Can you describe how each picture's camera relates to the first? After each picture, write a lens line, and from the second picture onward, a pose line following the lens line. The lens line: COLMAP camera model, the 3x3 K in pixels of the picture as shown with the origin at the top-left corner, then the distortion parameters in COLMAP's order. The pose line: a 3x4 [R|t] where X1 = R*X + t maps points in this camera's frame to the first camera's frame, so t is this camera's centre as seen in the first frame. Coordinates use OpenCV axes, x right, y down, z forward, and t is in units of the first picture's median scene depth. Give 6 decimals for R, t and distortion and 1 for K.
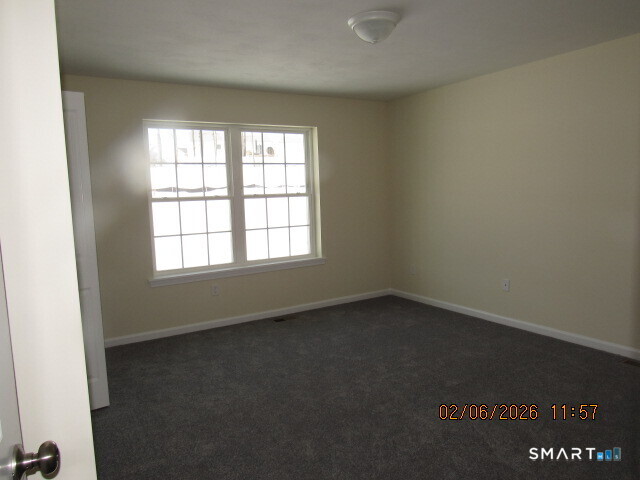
lens RADIAL K [[453.5, 0, 320.2], [0, 453.5, 231.2], [0, 0, 1]] dist [-0.004649, -0.000198]
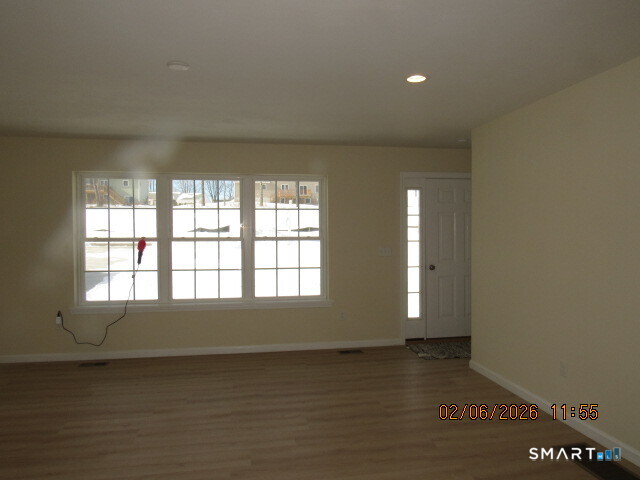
lens RADIAL K [[378.9, 0, 320.0], [0, 378.9, 240.0], [0, 0, 1]] dist [-0.004513, -0.000735]
pose [[0.927247, 0.032944, -0.372999, 0.328567], [-0.059181, 0.996496, -0.059107, -0.027796], [0.369745, 0.076882, 0.925947, 0.199545]]
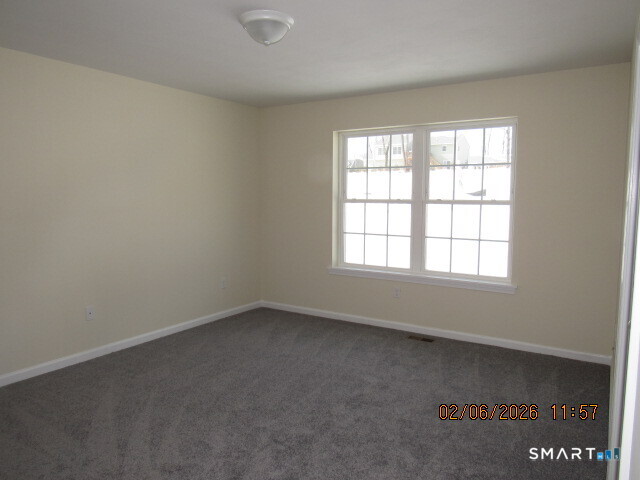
lens RADIAL K [[470.9, 0, 320.0], [0, 470.9, 240.0], [0, 0, 1]] dist [-0.000589, -0.000258]
pose [[0.459736, 0.115395, -0.880526, 0.601834], [-0.100893, 0.991889, 0.077312, -0.050446], [0.882306, 0.053296, 0.467650, 0.354263]]
